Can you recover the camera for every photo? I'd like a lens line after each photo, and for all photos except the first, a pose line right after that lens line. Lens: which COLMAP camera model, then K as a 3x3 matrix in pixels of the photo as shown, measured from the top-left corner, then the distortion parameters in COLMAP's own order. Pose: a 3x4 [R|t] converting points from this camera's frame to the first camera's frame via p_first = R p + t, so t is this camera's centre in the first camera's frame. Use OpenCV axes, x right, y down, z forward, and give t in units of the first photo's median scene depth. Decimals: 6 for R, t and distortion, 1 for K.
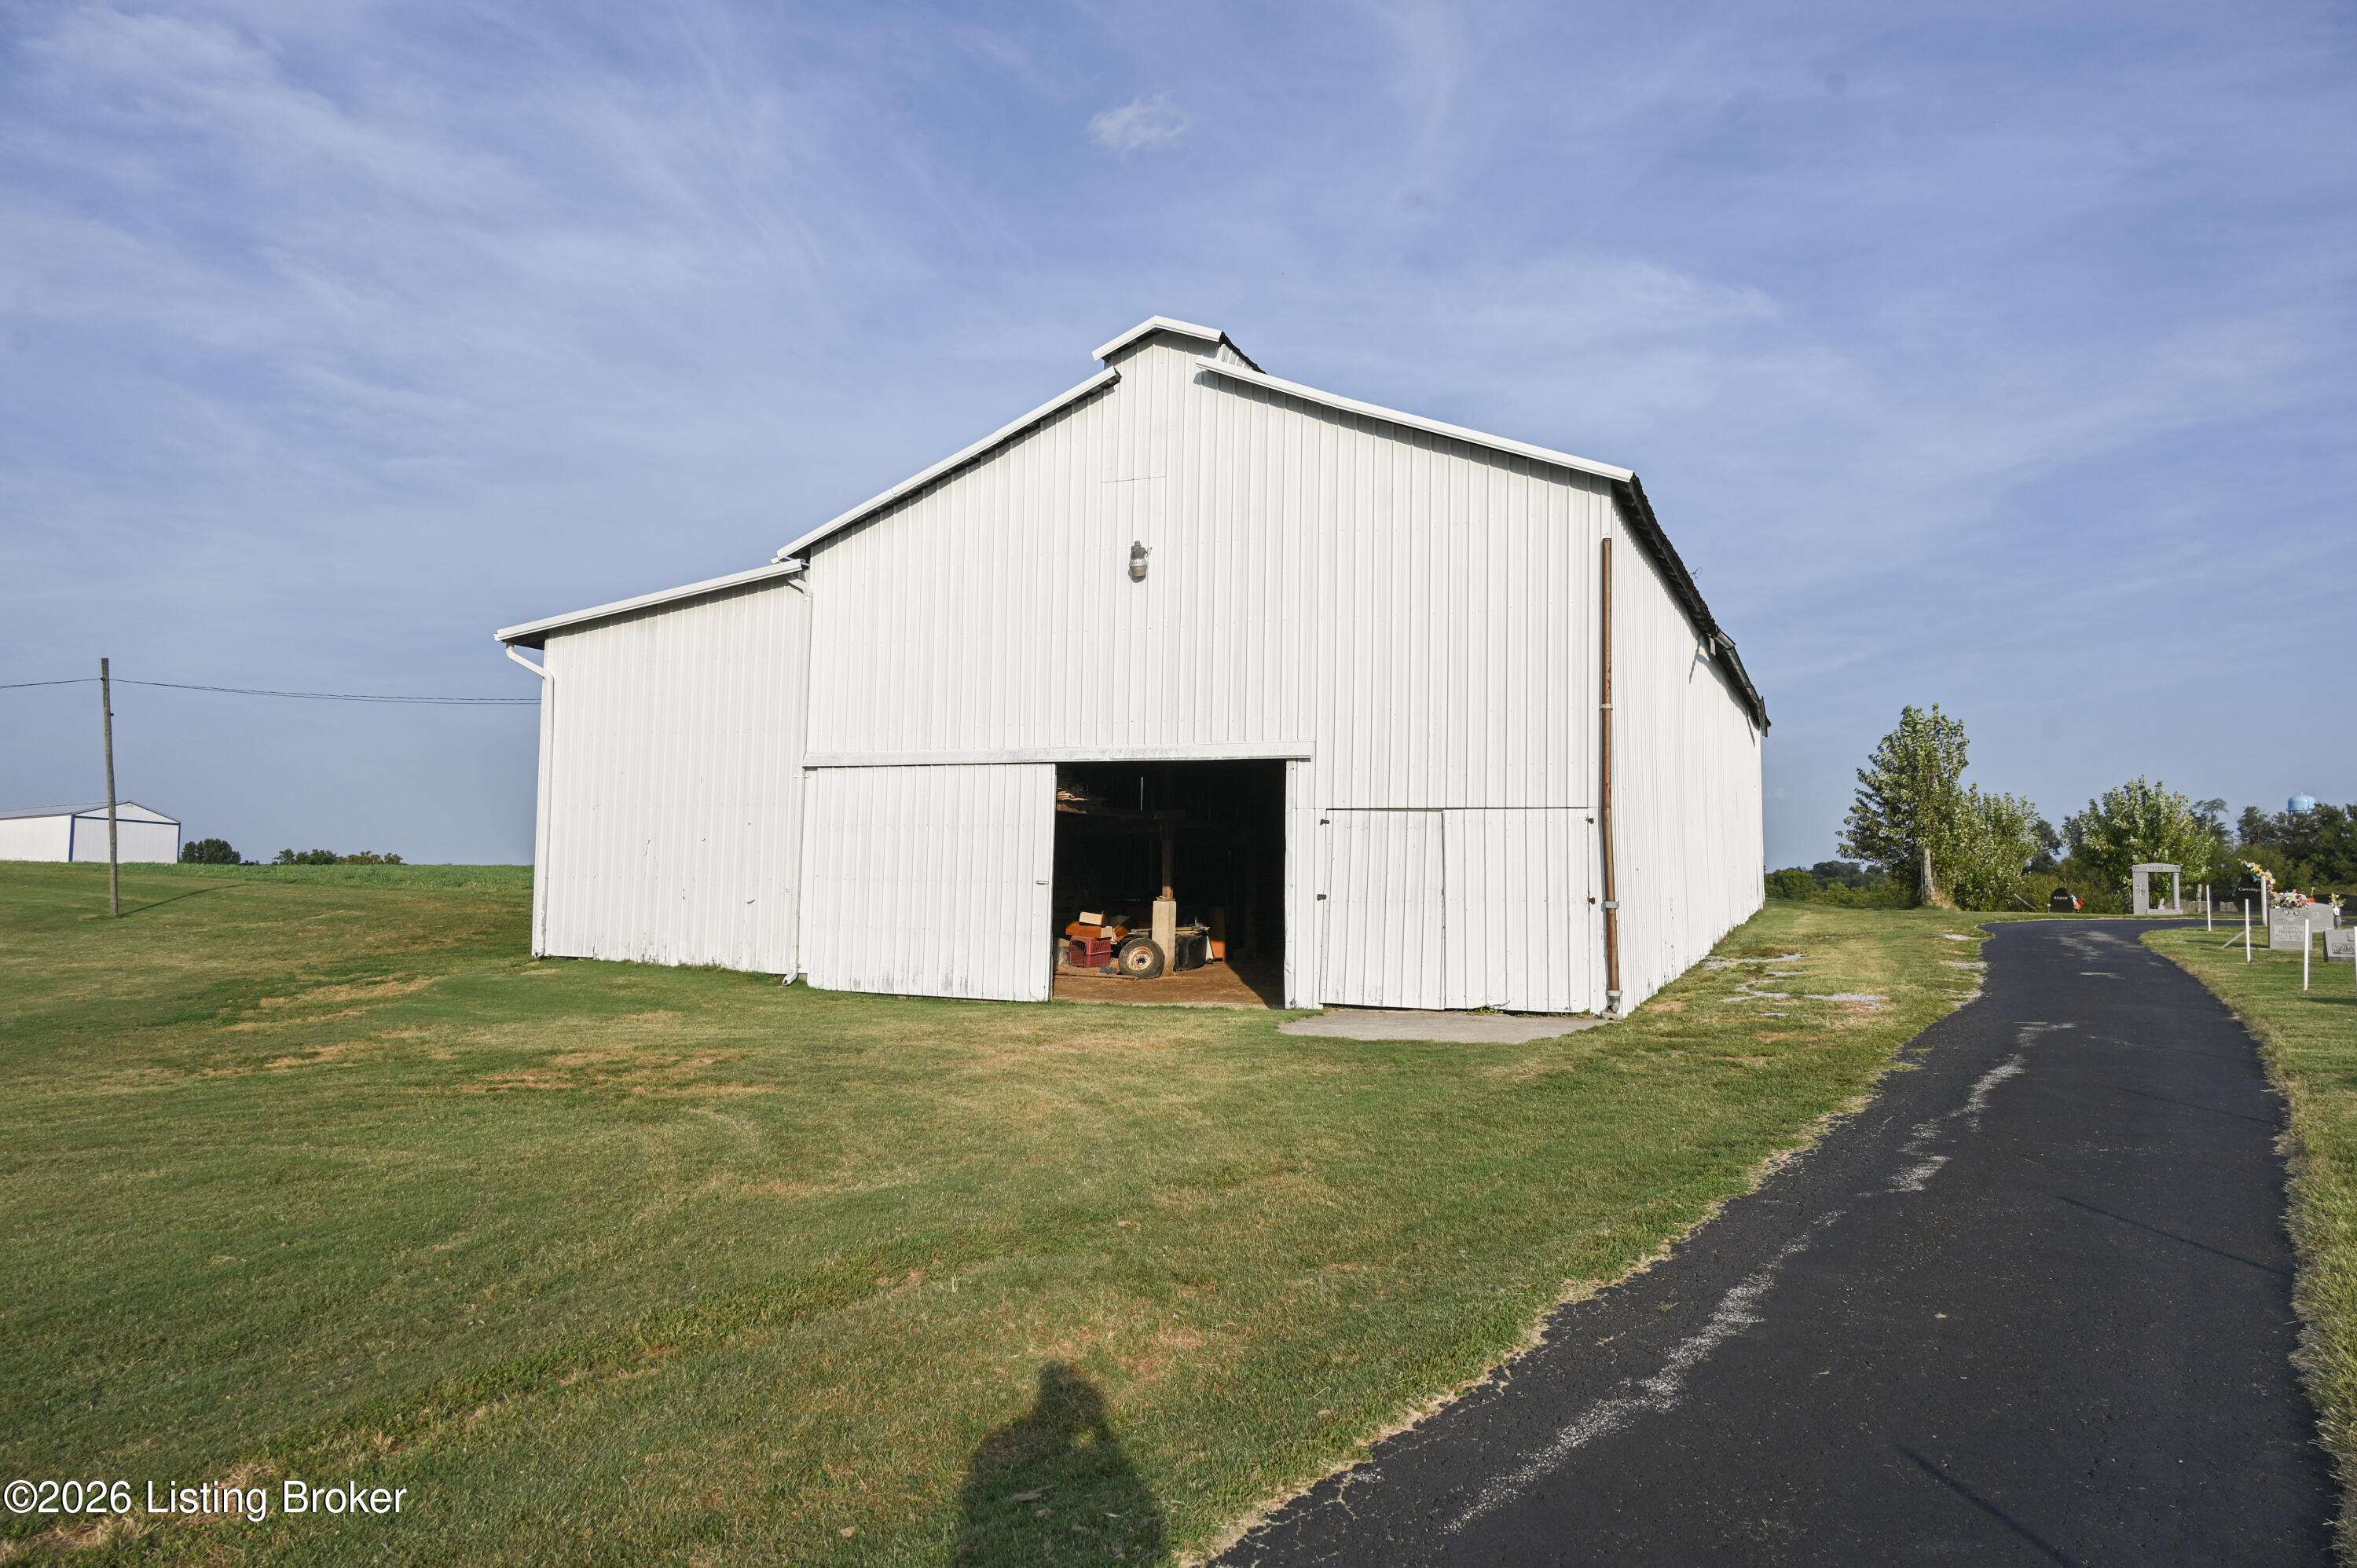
lens RADIAL K [[1579.4, 0, 1180.3], [0, 1579.4, 785.8], [0, 0, 1]] dist [0.008681, 0.007592]
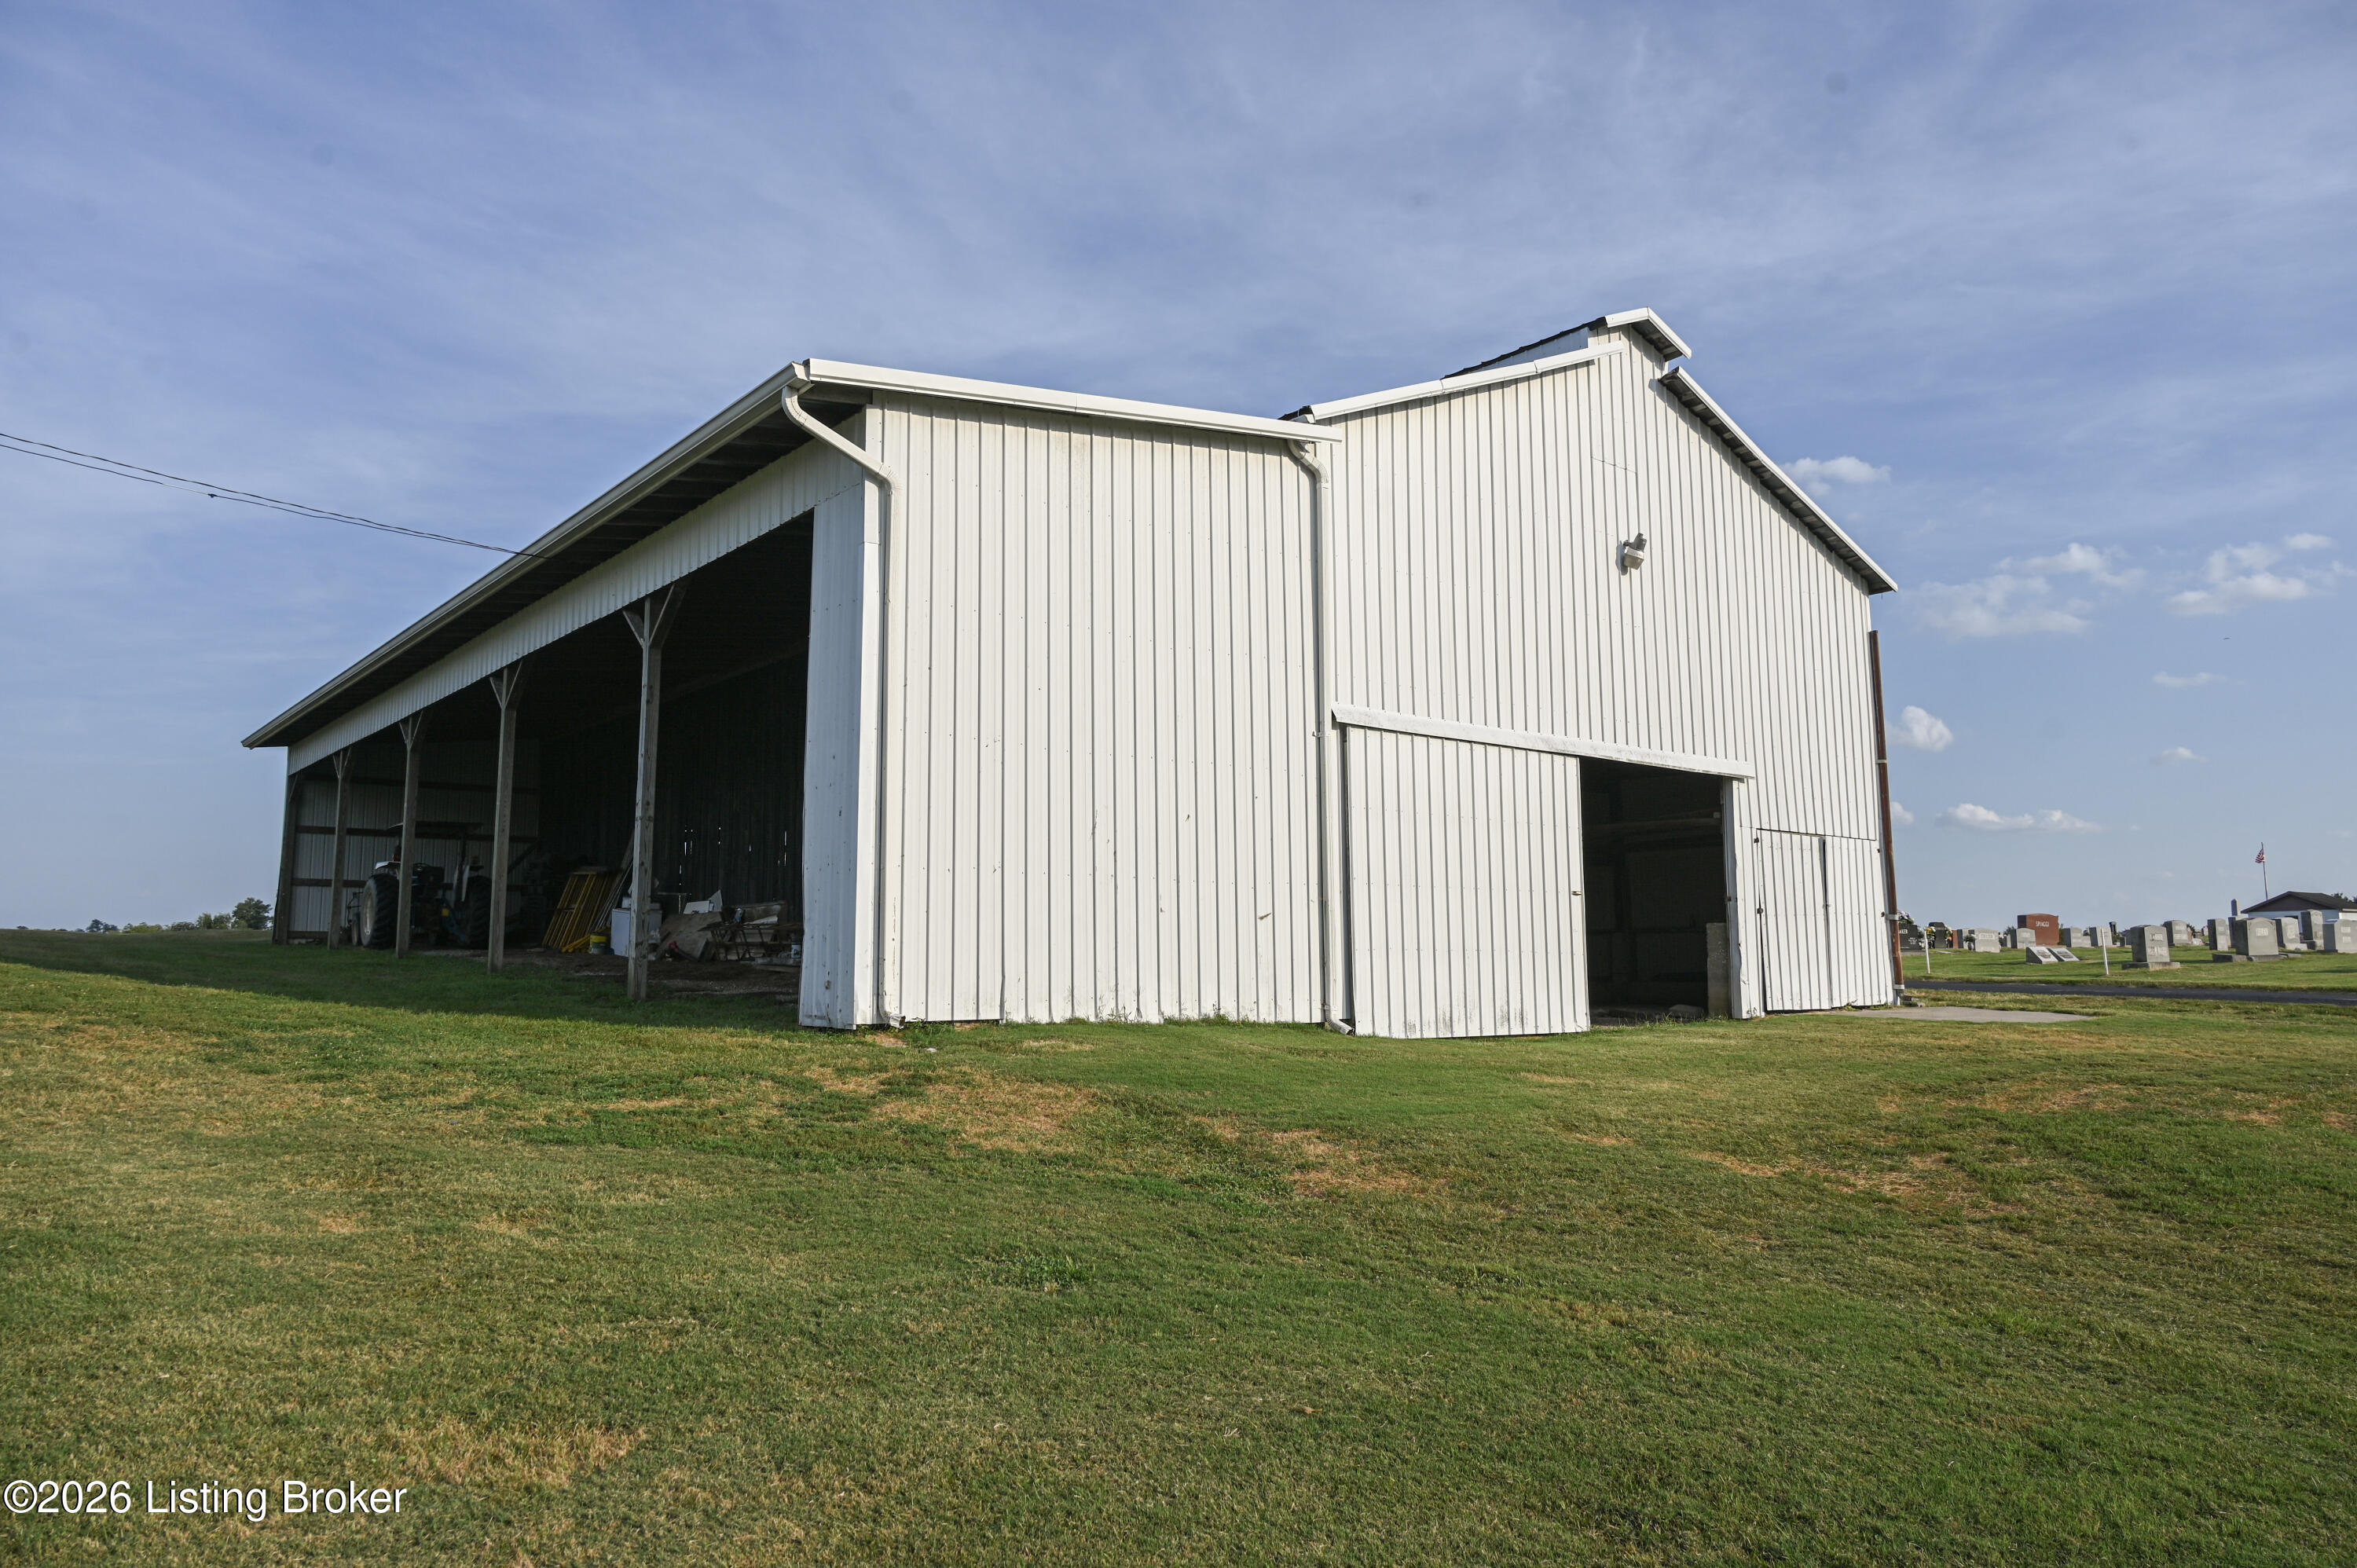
lens RADIAL K [[1579.4, 0, 1178.7], [0, 1579.4, 774.1], [0, 0, 1]] dist [0.008681, 0.007592]
pose [[0.431823, 0.092456, 0.897207, -0.967163], [-0.044553, 0.995705, -0.081163, 0.076996], [-0.900857, -0.004925, 0.434087, 0.824582]]
